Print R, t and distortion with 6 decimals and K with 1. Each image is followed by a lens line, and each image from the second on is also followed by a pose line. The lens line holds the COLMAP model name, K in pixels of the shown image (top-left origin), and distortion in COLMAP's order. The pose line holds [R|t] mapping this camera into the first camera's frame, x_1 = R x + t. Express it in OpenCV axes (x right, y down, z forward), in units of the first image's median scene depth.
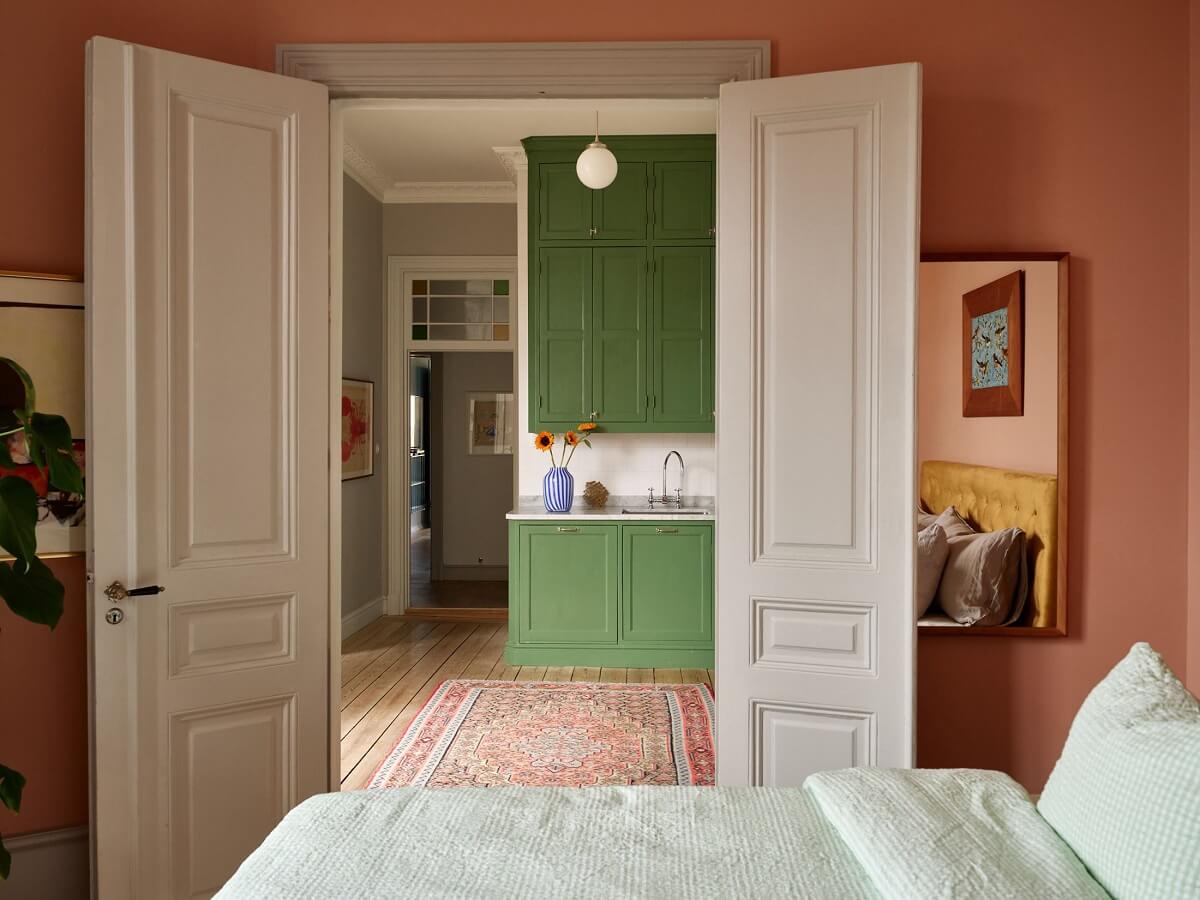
lens RADIAL K [[1013.2, 0, 604.2], [0, 1013.2, 448.1], [0, 0, 1]] dist [-0.025614, 0.010990]
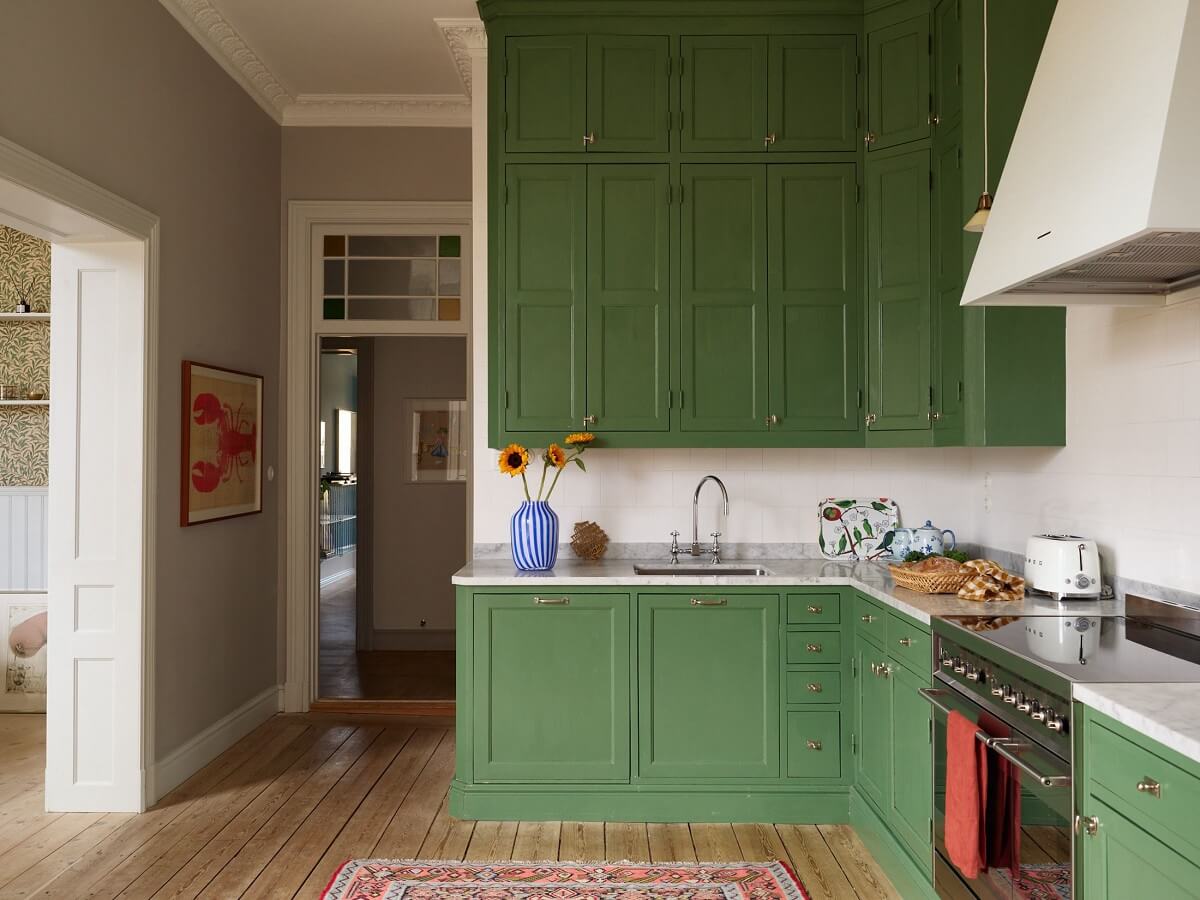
lens RADIAL K [[1013.2, 0, 605.0], [0, 1013.2, 447.9], [0, 0, 1]] dist [-0.025614, 0.010990]
pose [[0.999180, -0.000393, 0.040495, -0.025482], [0.001481, 0.999639, -0.026844, 0.002336], [-0.040470, 0.026882, 0.998819, 0.340948]]
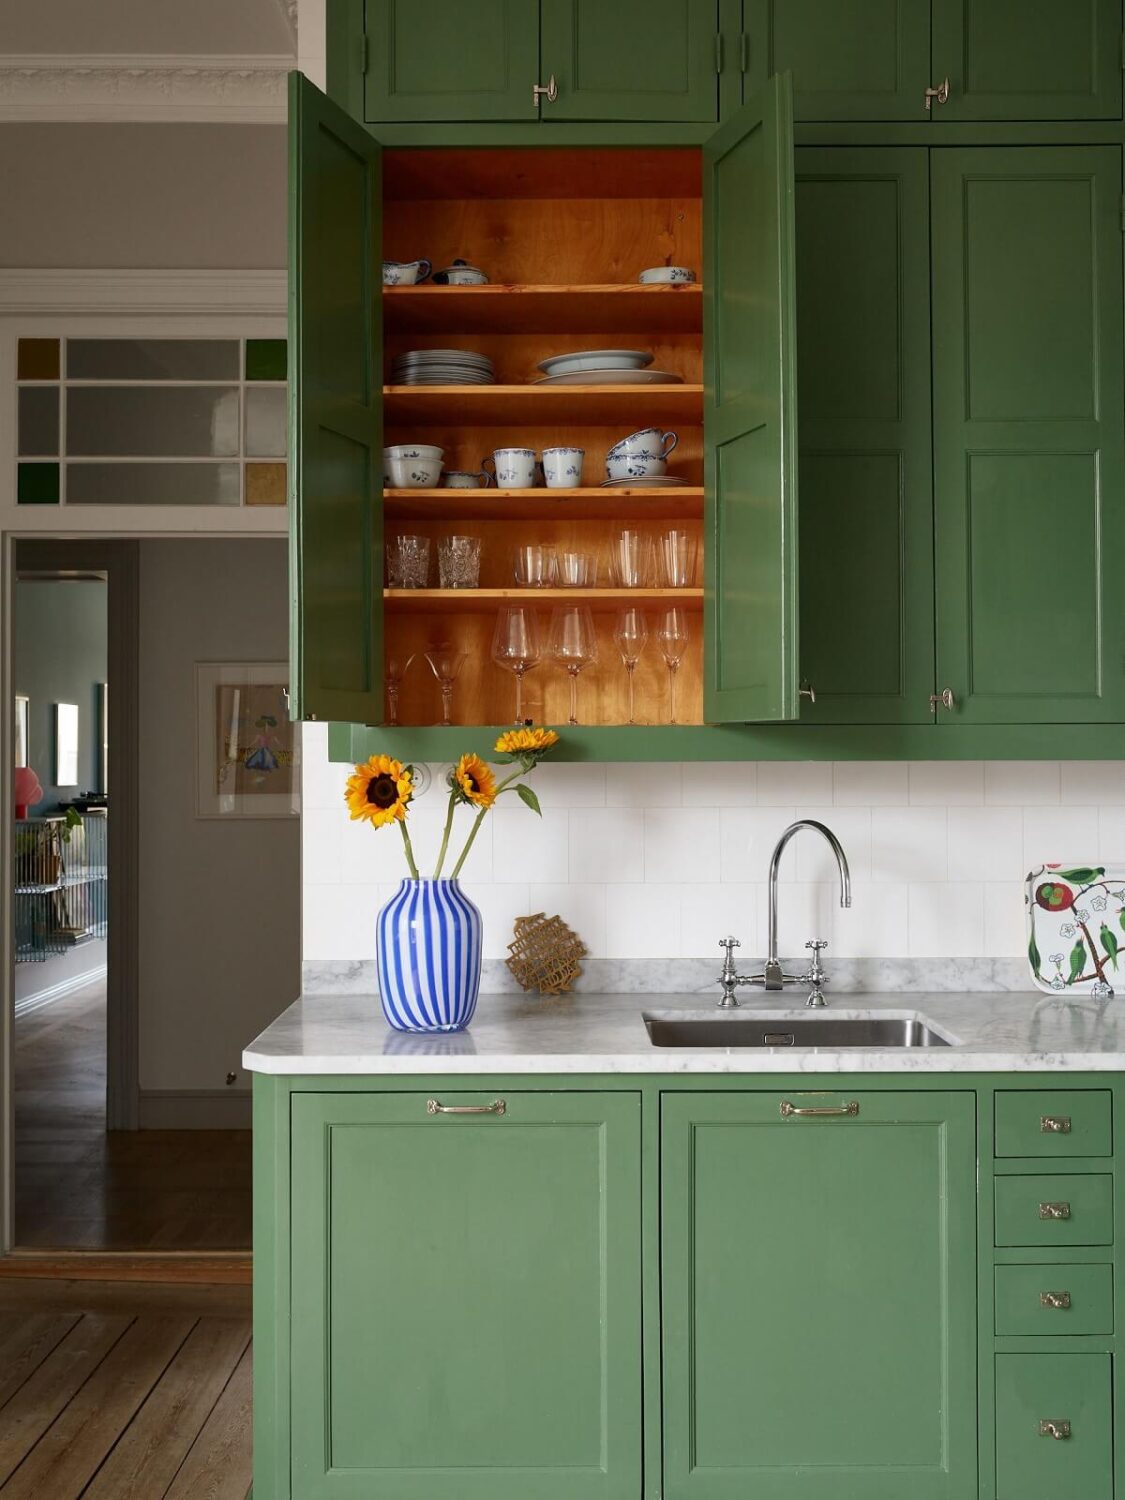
lens RADIAL K [[1543.3, 0, 564.1], [0, 1543.3, 755.4], [0, 0, 1]] dist [-0.021137, 0.000000]
pose [[0.998870, -0.002525, 0.047465, -0.025940], [0.003462, 0.999801, -0.019659, -0.007558], [-0.047406, 0.019801, 0.998679, 0.527623]]
